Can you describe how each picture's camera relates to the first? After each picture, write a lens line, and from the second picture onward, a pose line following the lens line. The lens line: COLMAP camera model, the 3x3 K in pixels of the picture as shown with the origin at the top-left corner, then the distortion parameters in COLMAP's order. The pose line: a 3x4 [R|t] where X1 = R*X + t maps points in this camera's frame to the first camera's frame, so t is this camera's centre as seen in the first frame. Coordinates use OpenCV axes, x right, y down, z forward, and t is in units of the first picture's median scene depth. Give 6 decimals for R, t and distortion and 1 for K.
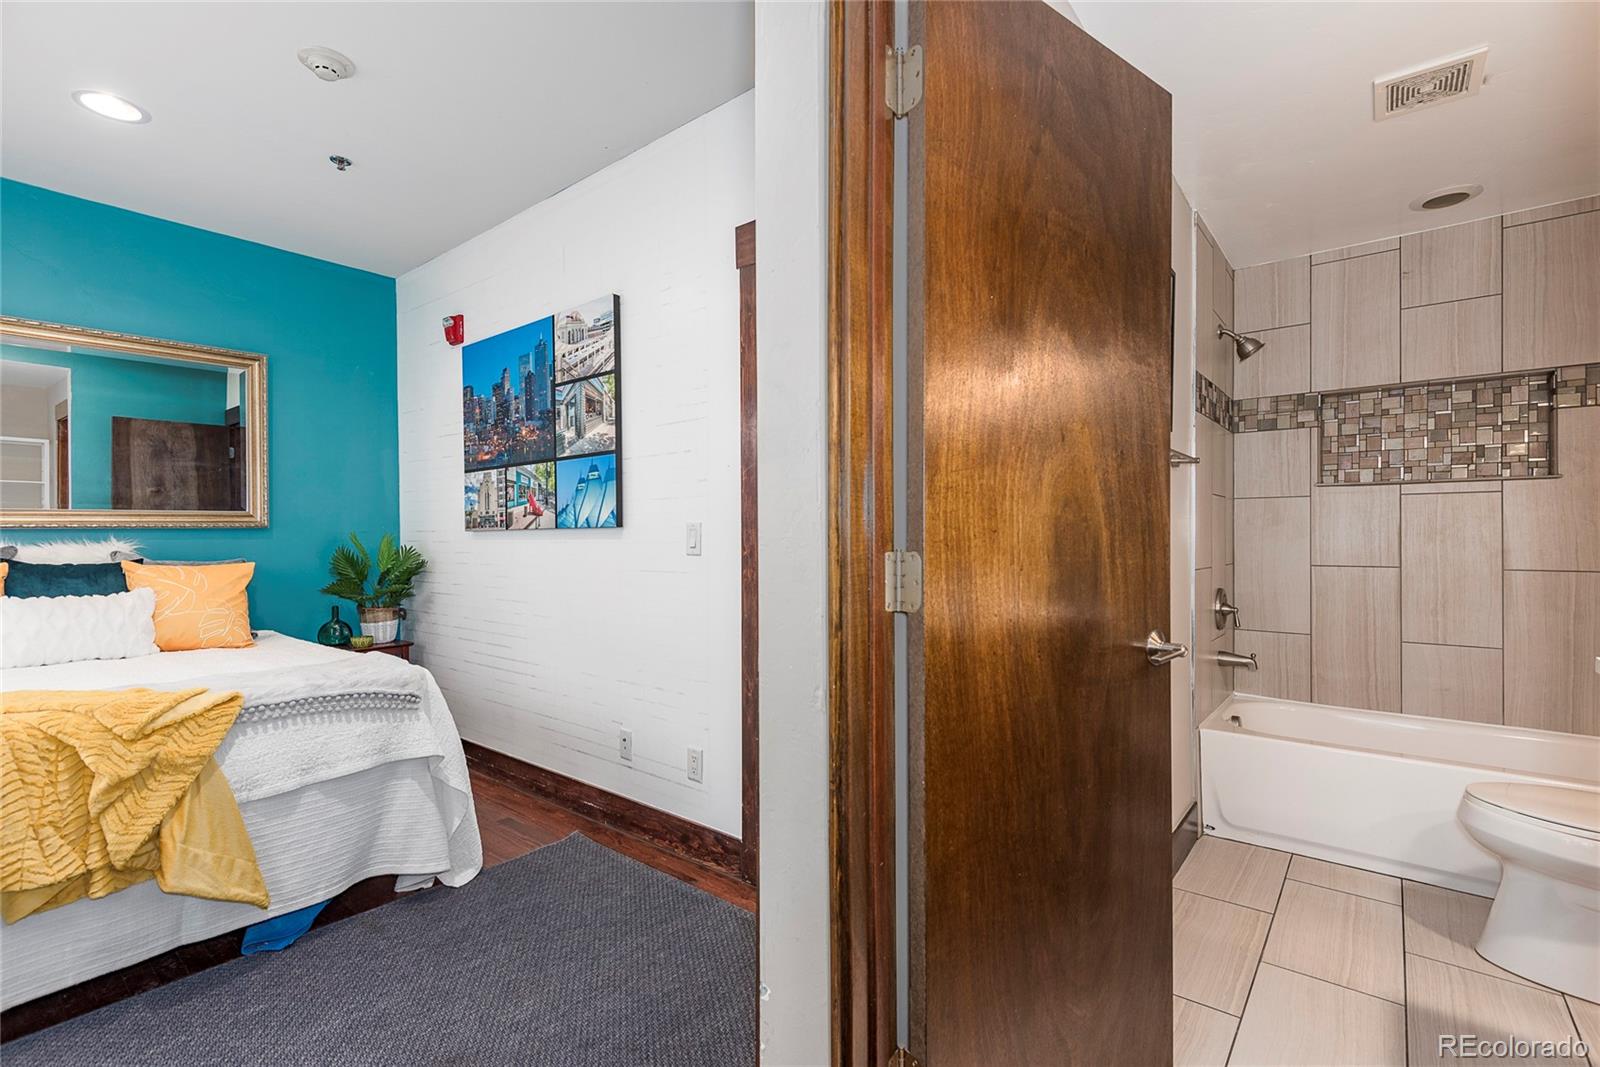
lens RADIAL K [[722.0, 0, 800.0], [0, 722.0, 533.5], [0, 0, 1]] dist [0.033763, -0.015785]
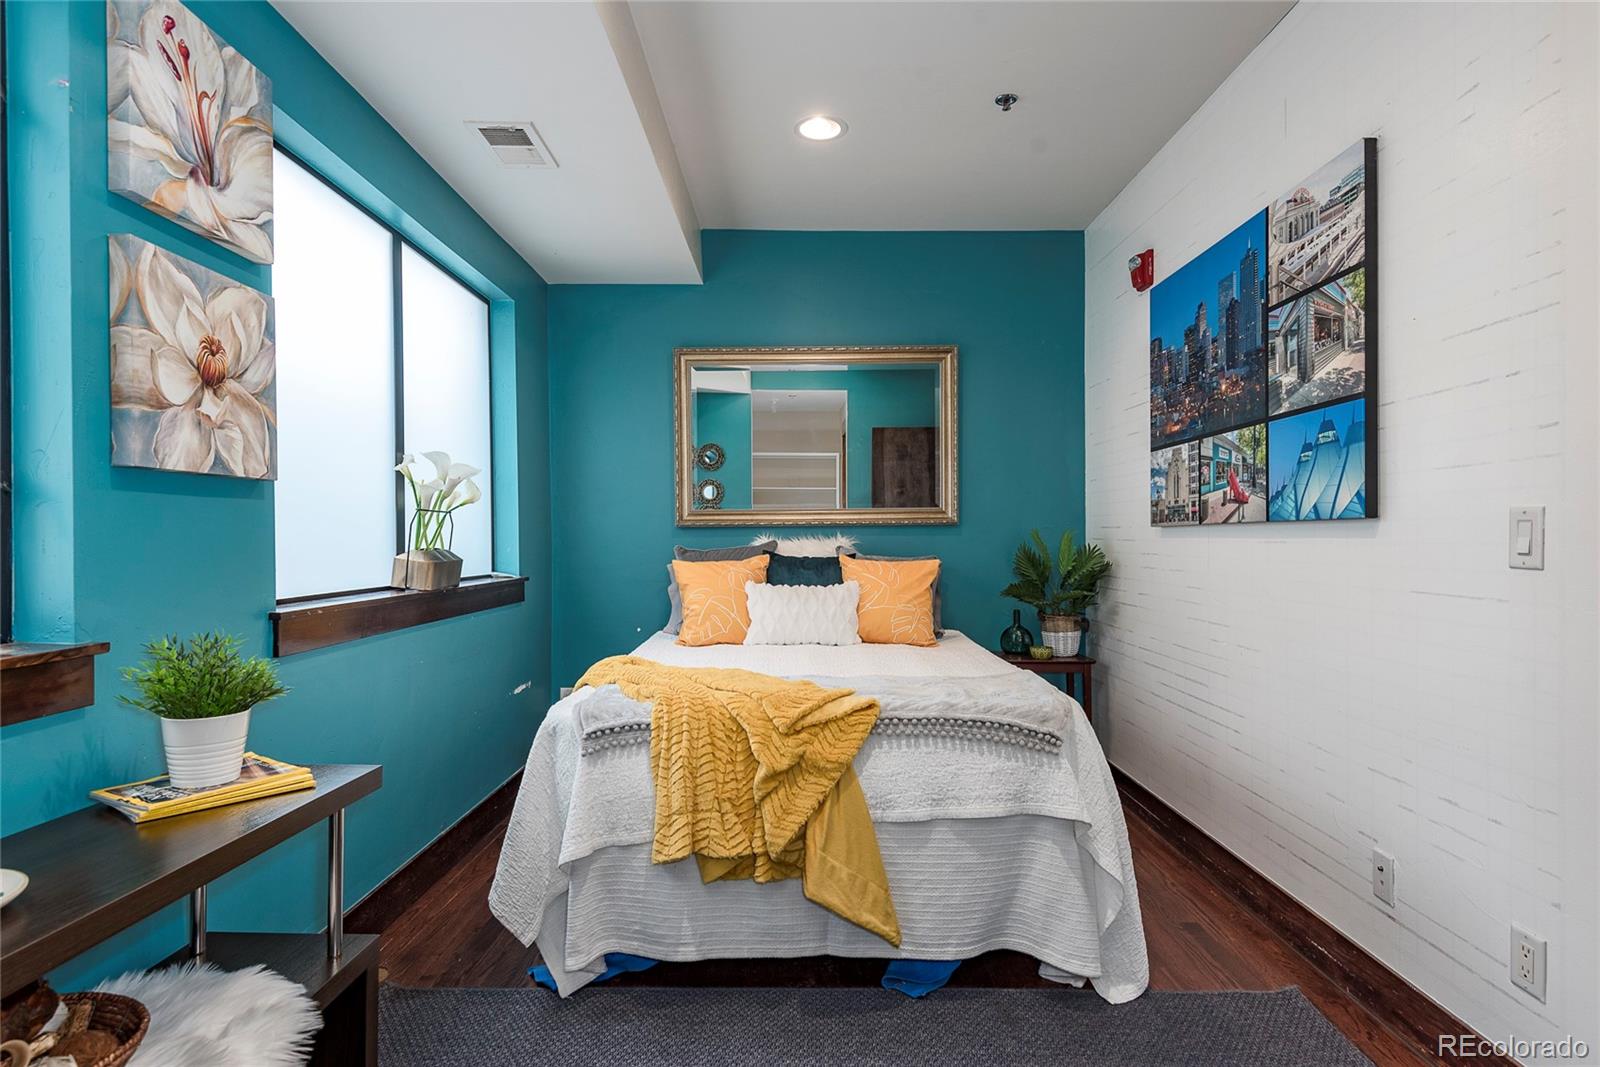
lens RADIAL K [[838.7, 0, 805.3], [0, 838.7, 536.4], [0, 0, 1]] dist [0.034942, -0.026812]
pose [[0.640986, 0.005095, -0.767536, -0.010075], [-0.000976, 0.999983, 0.005824, 0.003862], [0.767552, -0.002984, 0.640980, 0.225575]]
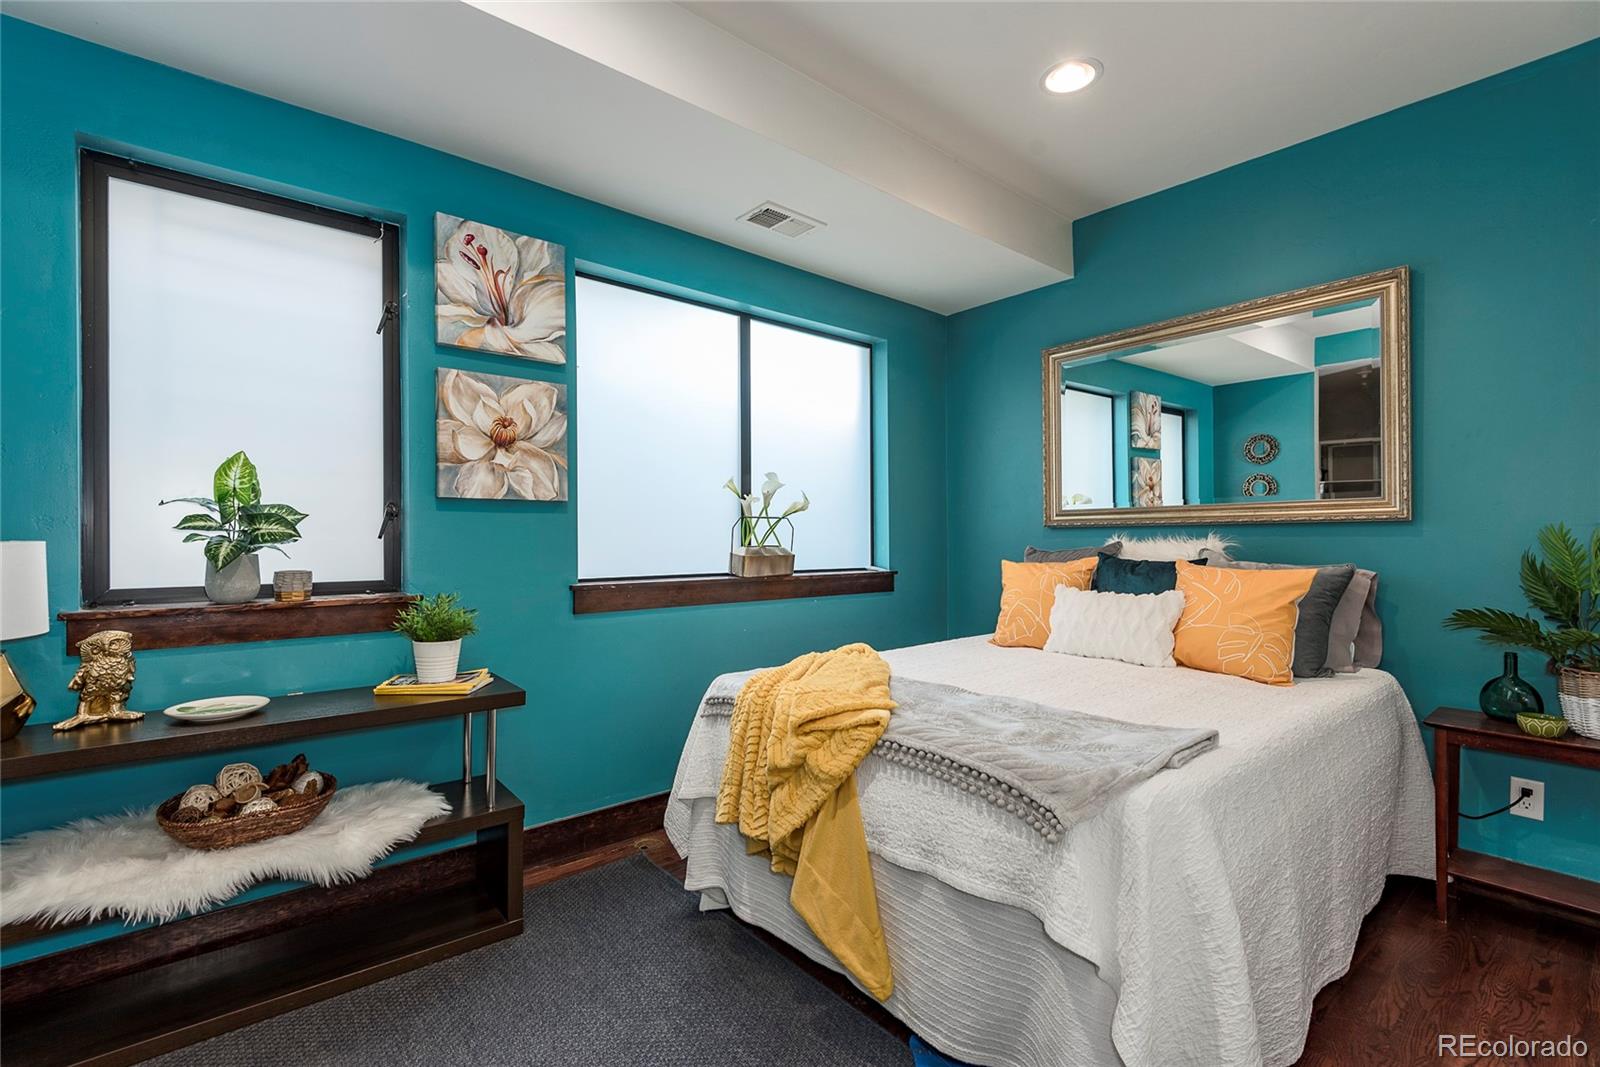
lens RADIAL K [[722.0, 0, 800.0], [0, 722.0, 533.5], [0, 0, 1]] dist [0.033763, -0.015785]
pose [[-0.172397, 0.001307, -0.985027, 0.056137], [0.003156, 0.999995, 0.000775, 0.004507], [0.985022, -0.002975, -0.172401, 0.931128]]
